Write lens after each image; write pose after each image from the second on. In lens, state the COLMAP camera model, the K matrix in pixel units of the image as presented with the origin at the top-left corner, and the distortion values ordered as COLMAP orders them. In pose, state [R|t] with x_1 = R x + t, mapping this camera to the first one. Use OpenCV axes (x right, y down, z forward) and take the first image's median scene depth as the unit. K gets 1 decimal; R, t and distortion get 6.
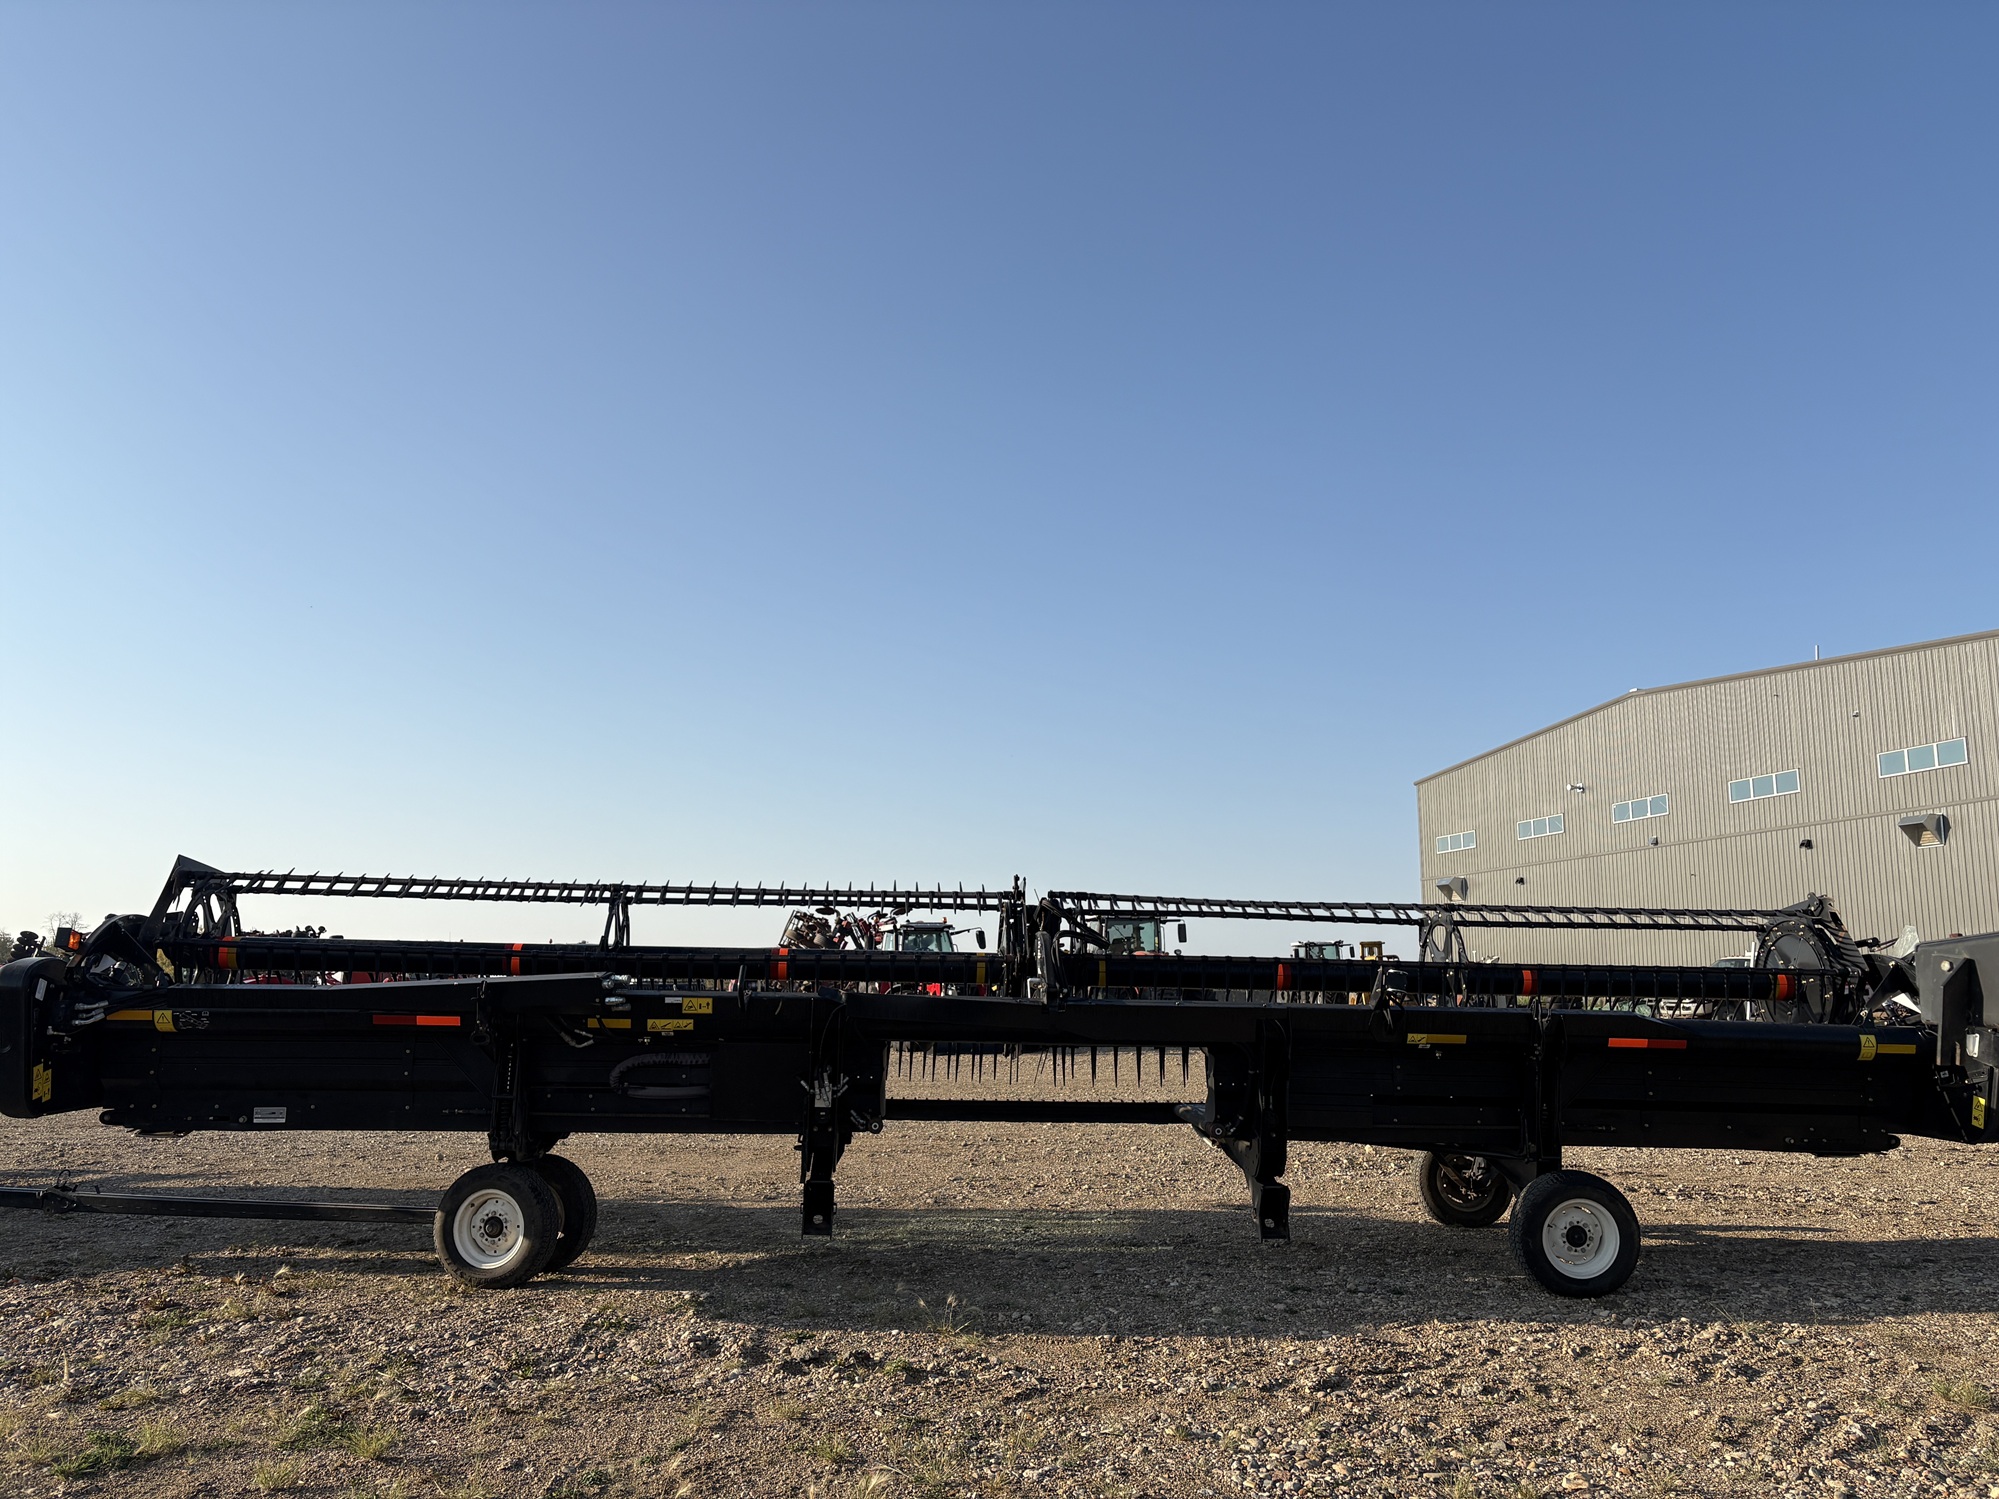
lens RADIAL K [[1505.7, 0, 1039.5], [0, 1505.7, 759.0], [0, 0, 1]] dist [0.079155, -0.093440]
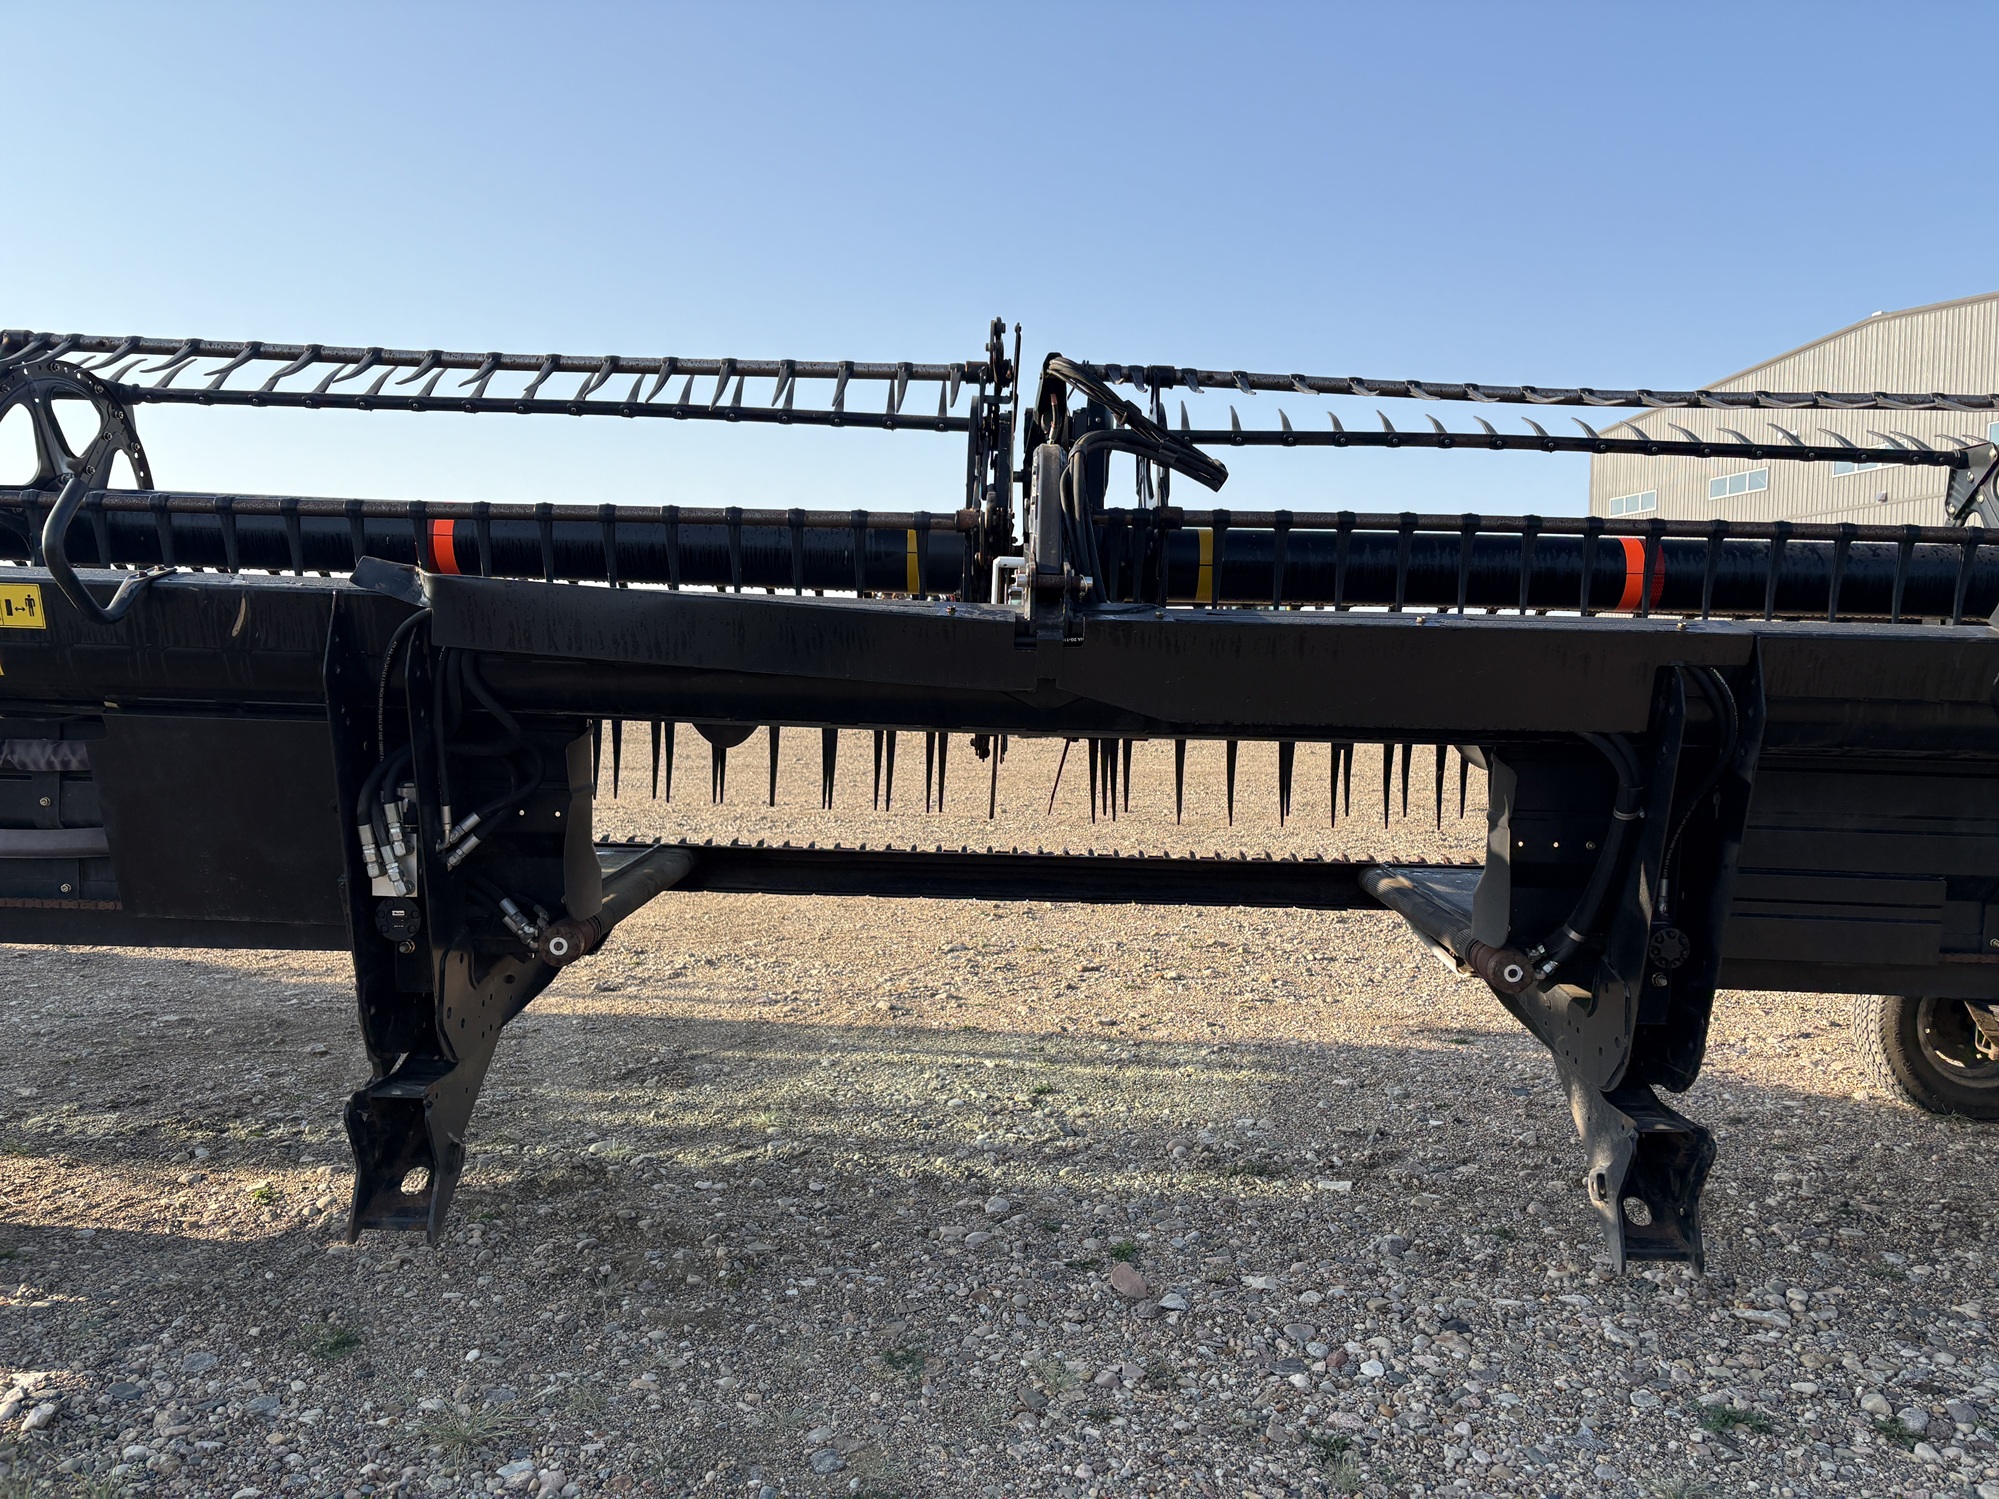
lens RADIAL K [[1505.7, 0, 1039.5], [0, 1505.7, 759.0], [0, 0, 1]] dist [0.079155, -0.093440]
pose [[0.996856, 0.015260, -0.077757, 0.030151], [0.001373, 0.977810, 0.209490, 0.108571], [0.079228, -0.208938, 0.974714, 0.587539]]
